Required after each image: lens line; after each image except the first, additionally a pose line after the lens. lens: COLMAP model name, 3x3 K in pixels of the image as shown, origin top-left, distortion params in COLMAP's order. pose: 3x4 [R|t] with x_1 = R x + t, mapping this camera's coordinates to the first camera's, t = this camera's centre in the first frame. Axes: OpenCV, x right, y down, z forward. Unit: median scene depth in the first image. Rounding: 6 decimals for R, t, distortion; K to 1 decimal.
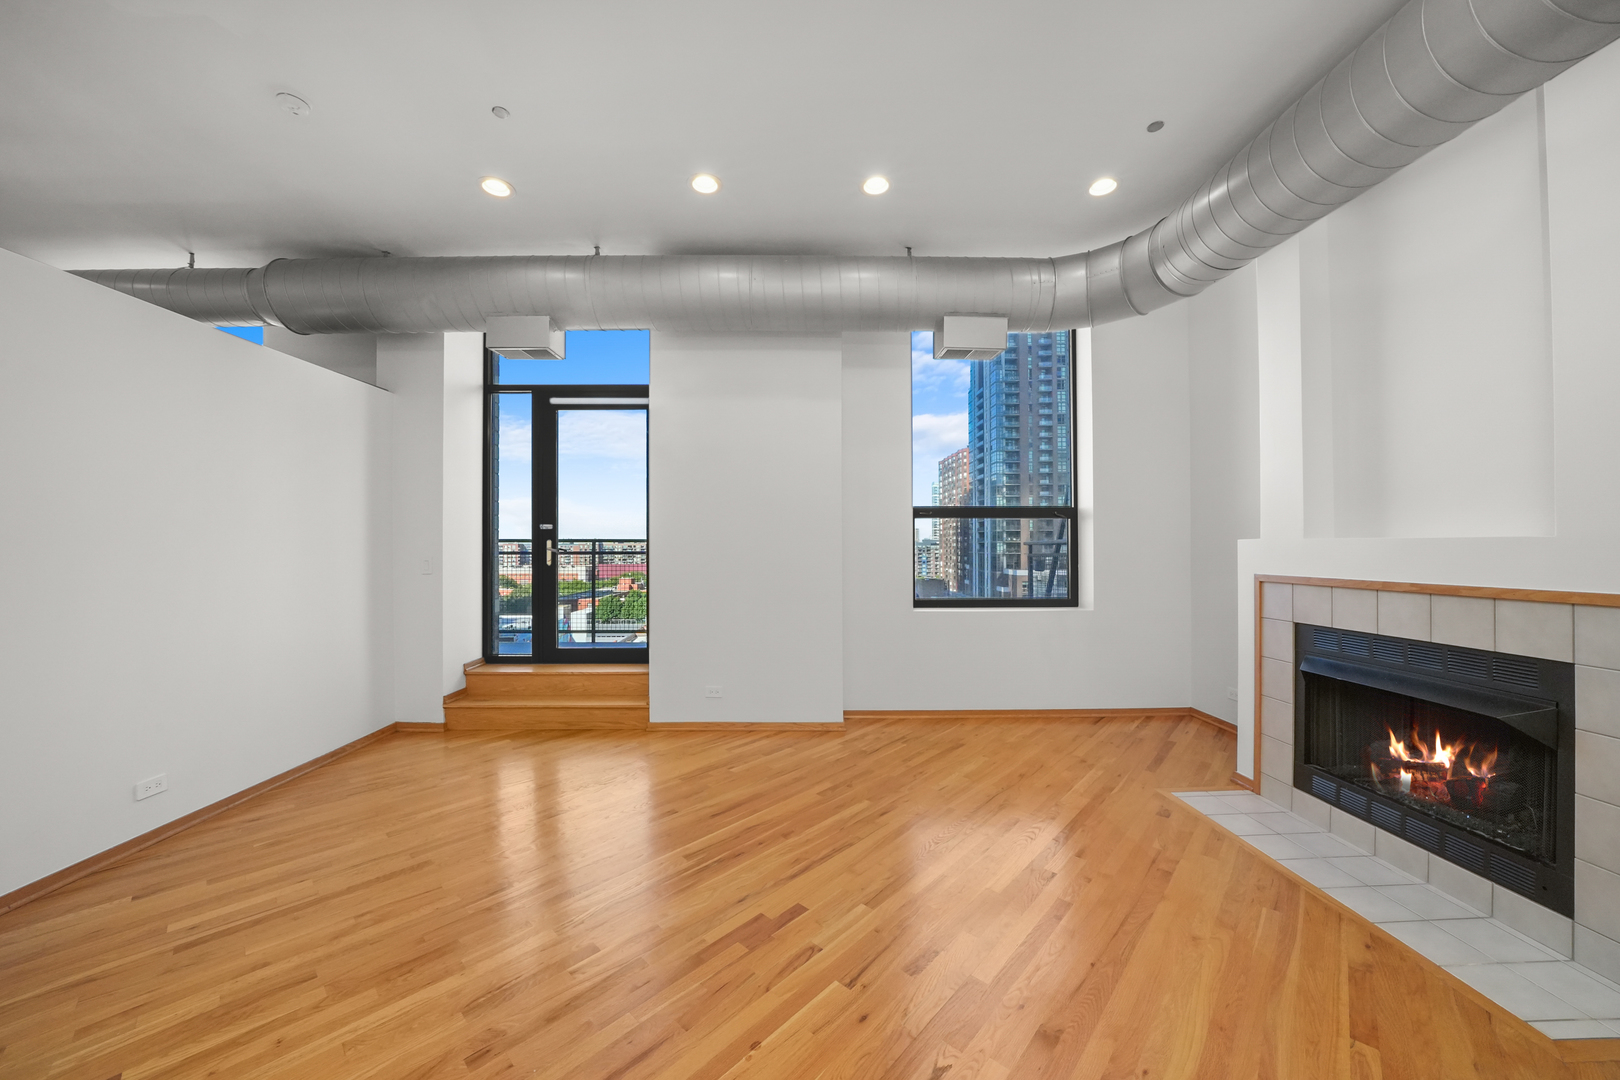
lens RADIAL K [[570.5, 0, 808.3], [0, 570.5, 539.5], [0, 0, 1]] dist [-0.021998, 0.000061]
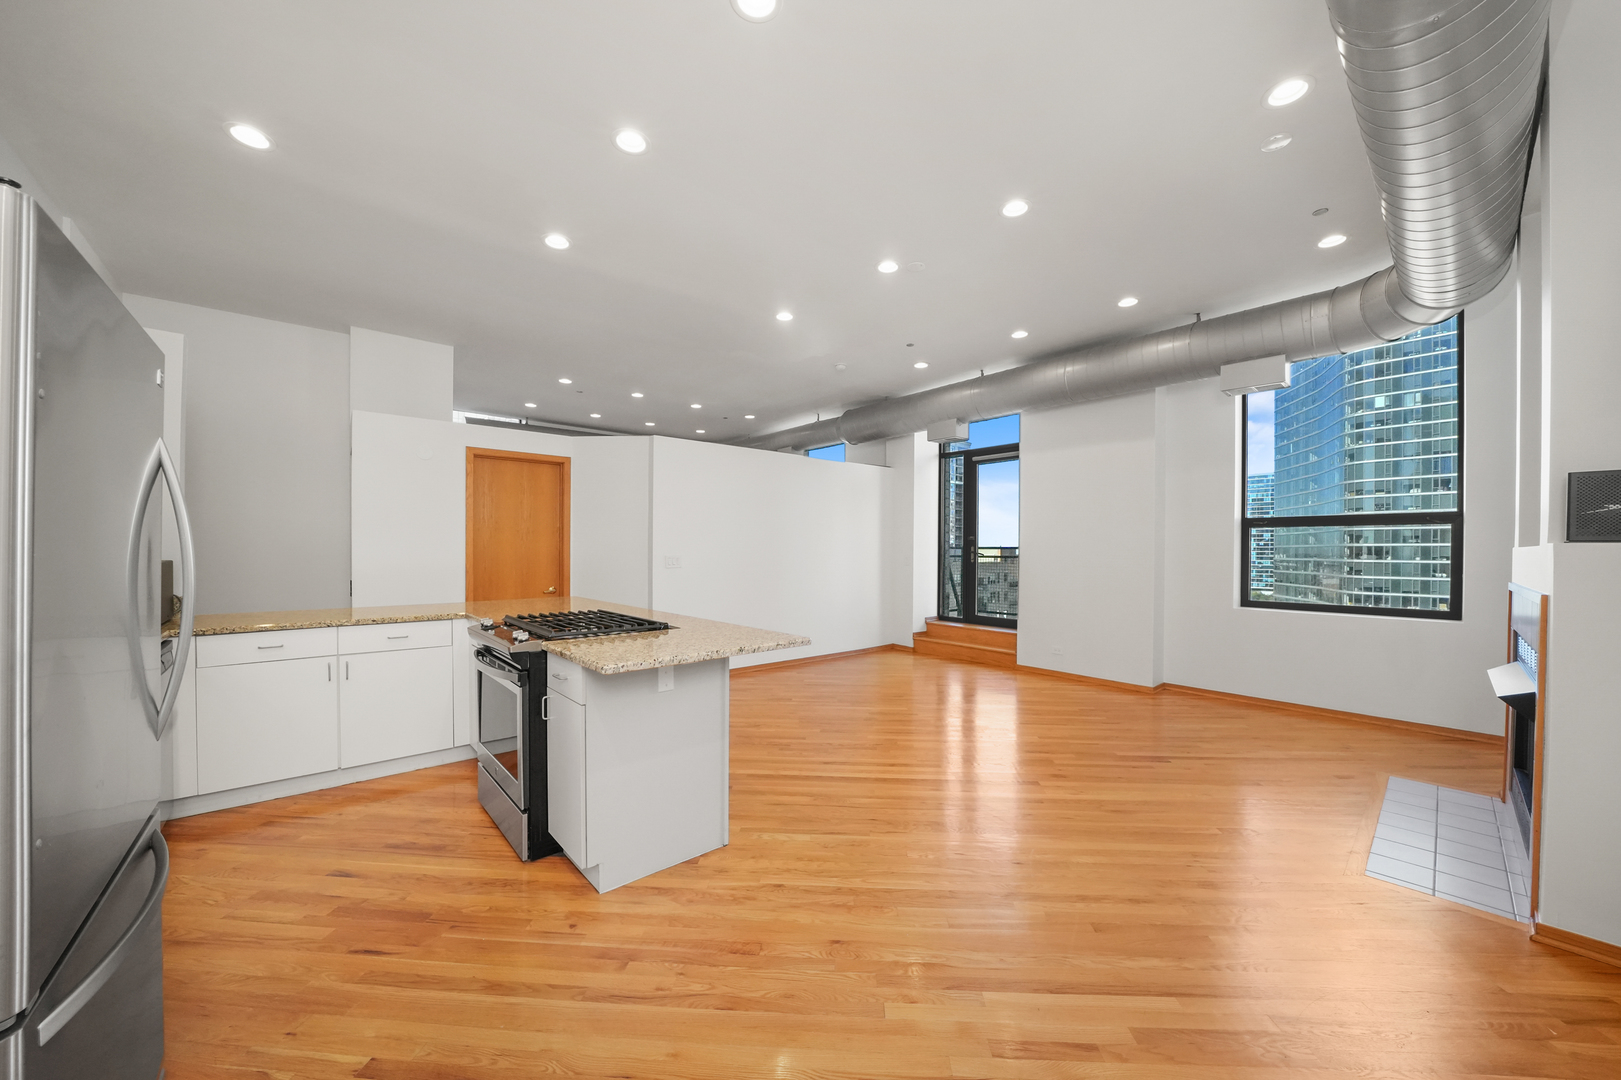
lens RADIAL K [[568.8, 0, 815.3], [0, 568.8, 553.5], [0, 0, 1]] dist [-0.022004, -0.000061]
pose [[0.642237, 0.009941, -0.766442, 0.623961], [0.000777, 0.999907, 0.013620, -0.003621], [0.766506, -0.009343, 0.642169, -0.472258]]
